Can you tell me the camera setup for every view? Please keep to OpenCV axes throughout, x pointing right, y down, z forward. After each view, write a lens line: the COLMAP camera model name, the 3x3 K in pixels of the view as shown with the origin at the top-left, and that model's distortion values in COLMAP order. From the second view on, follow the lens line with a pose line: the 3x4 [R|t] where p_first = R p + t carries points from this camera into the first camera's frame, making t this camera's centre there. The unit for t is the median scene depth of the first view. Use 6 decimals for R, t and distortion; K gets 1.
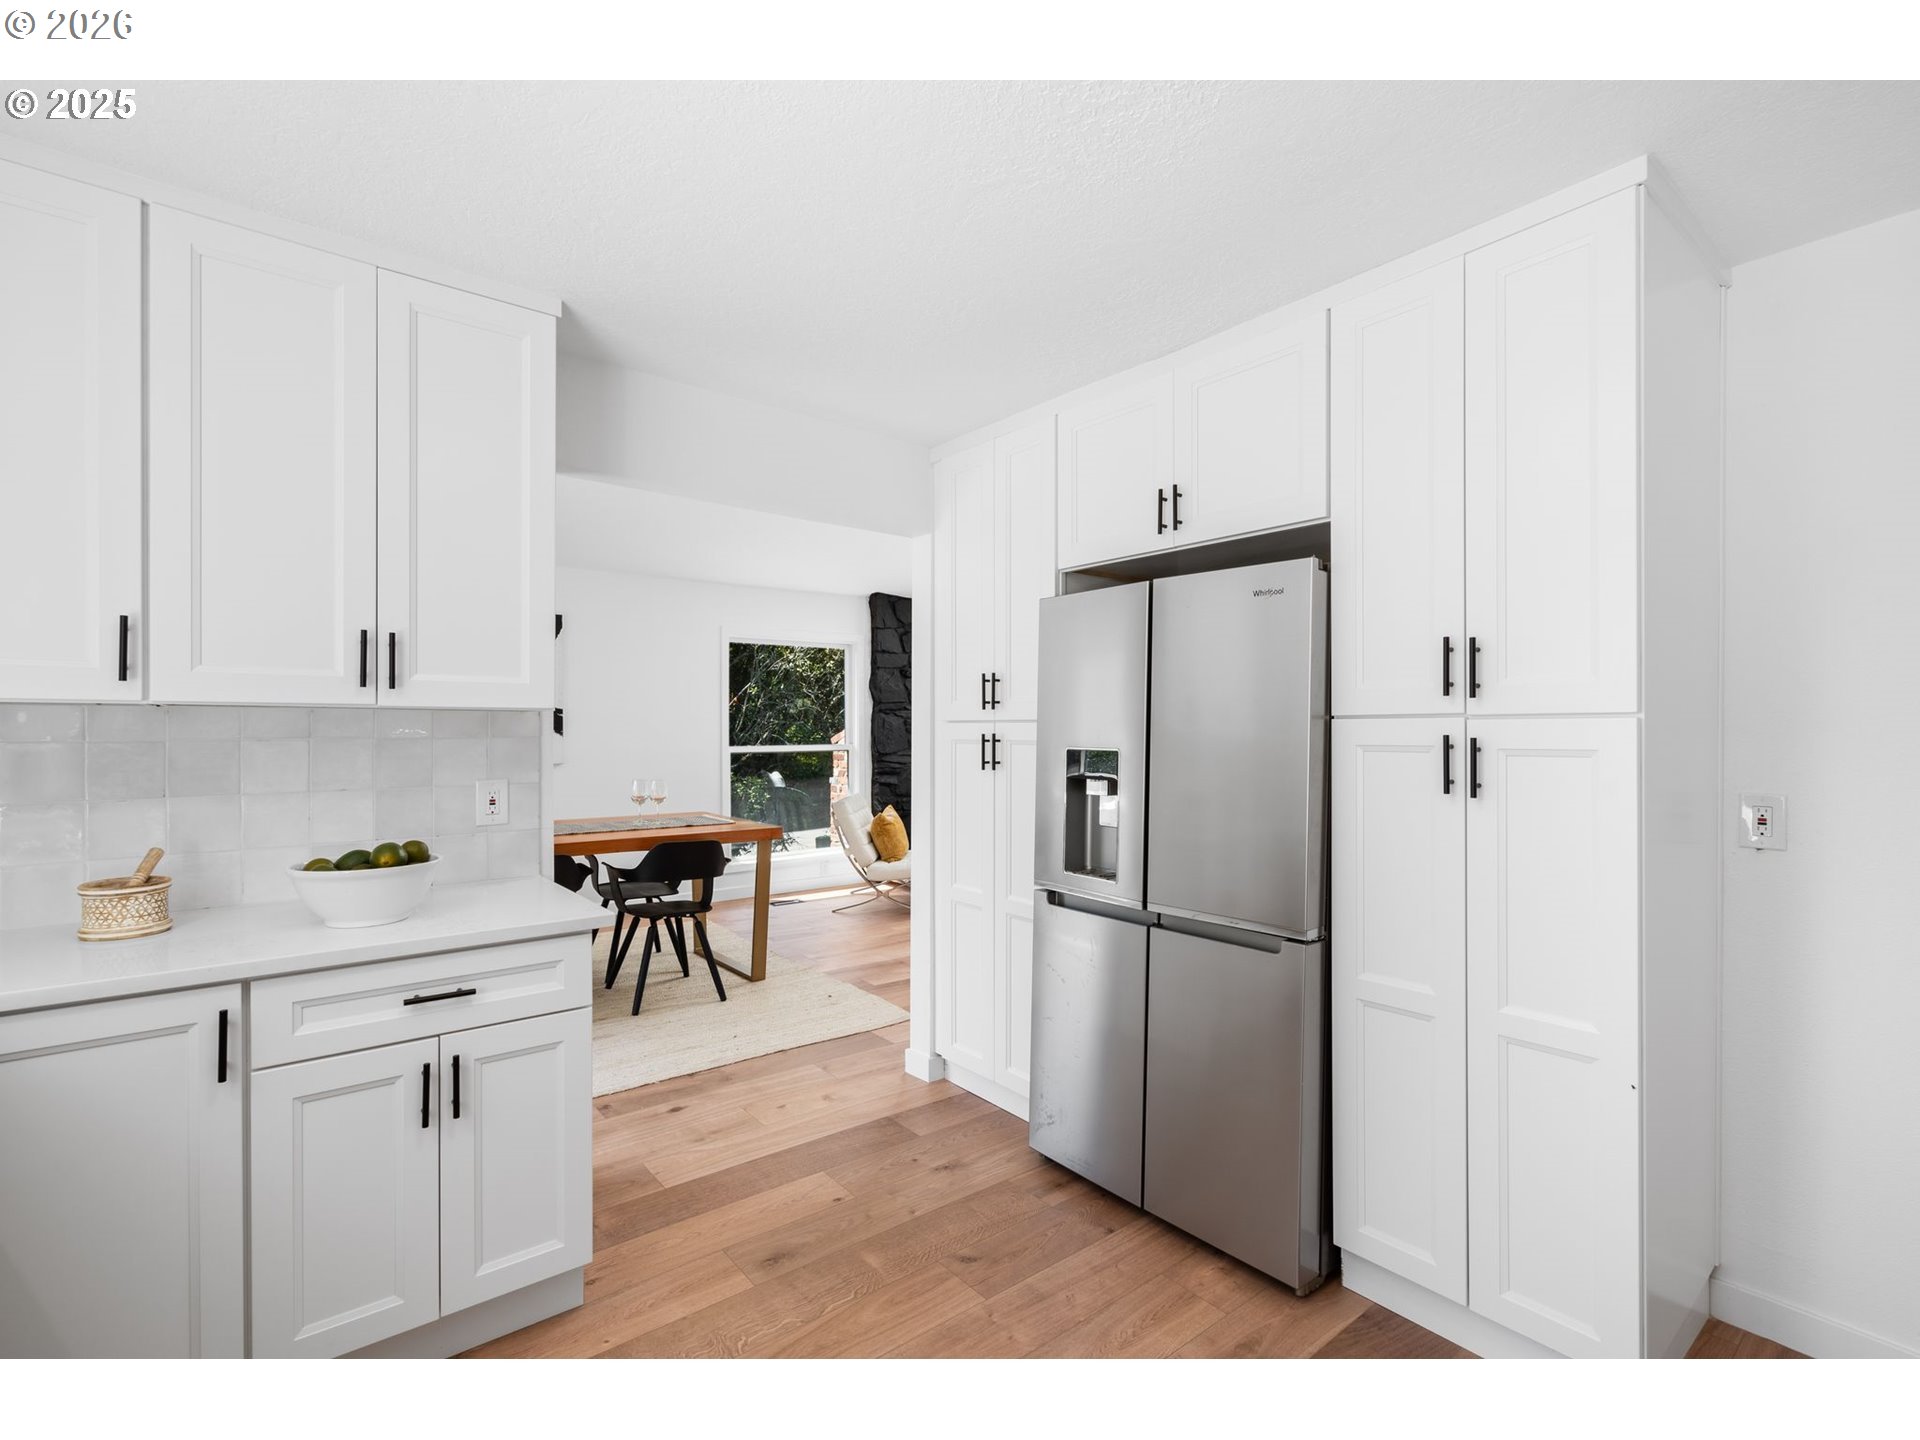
lens RADIAL K [[871.3, 0, 959.1], [0, 871.3, 730.4], [0, 0, 1]] dist [-0.000172, 0.000180]
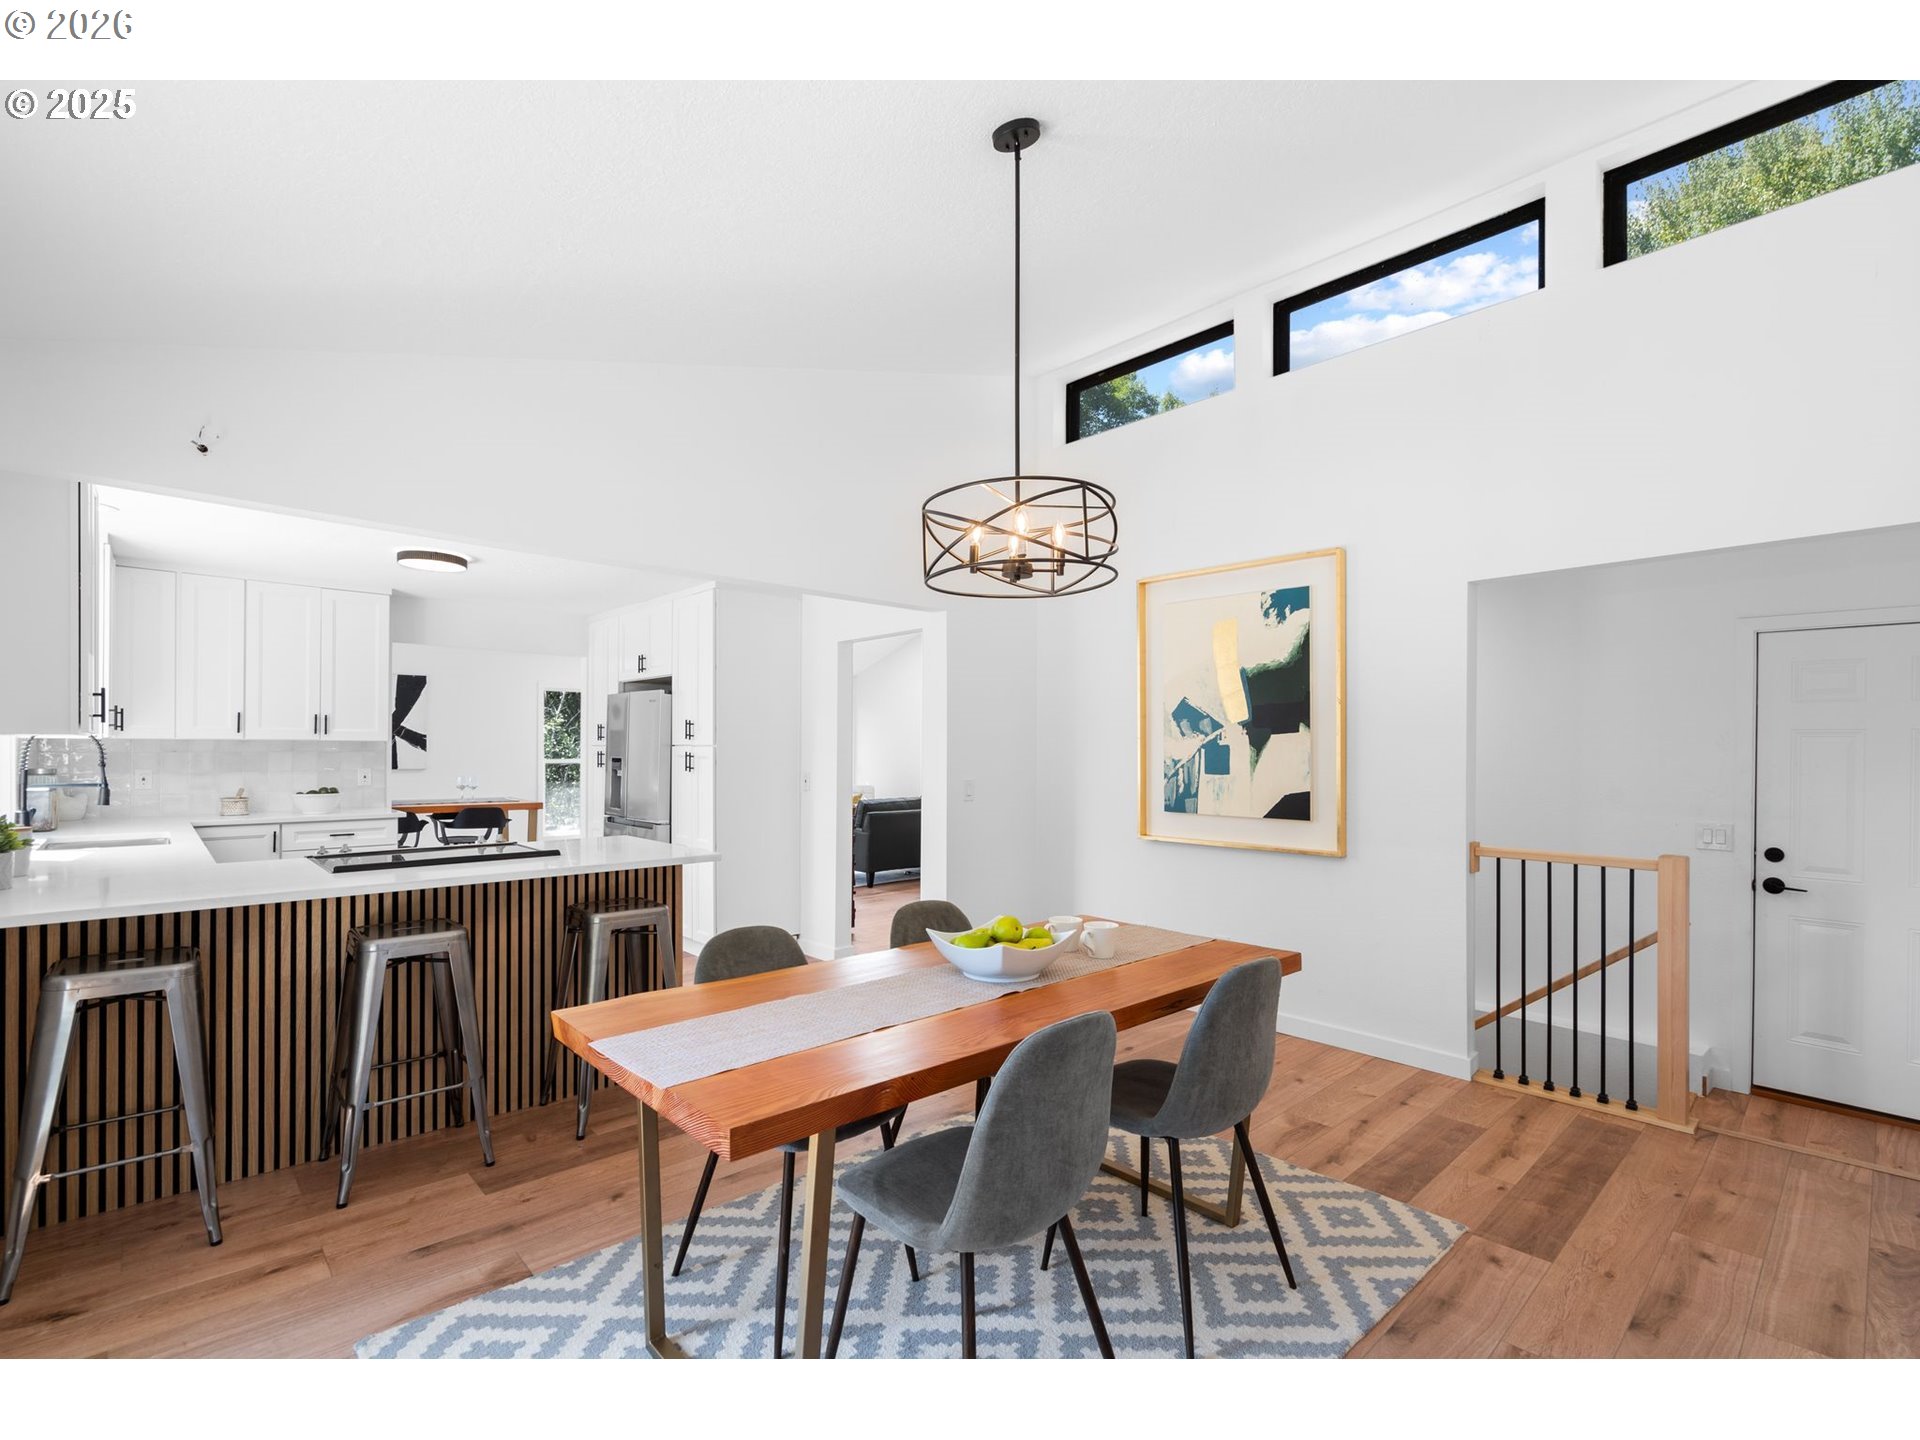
lens RADIAL K [[876.3, 0, 957.5], [0, 876.3, 747.8], [0, 0, 1]] dist [-0.001988, -0.000131]
pose [[0.997459, 0.009108, 0.070663, 1.247610], [-0.009039, 0.999958, -0.001286, -0.018139], [-0.070672, 0.000644, 0.997499, -2.065668]]
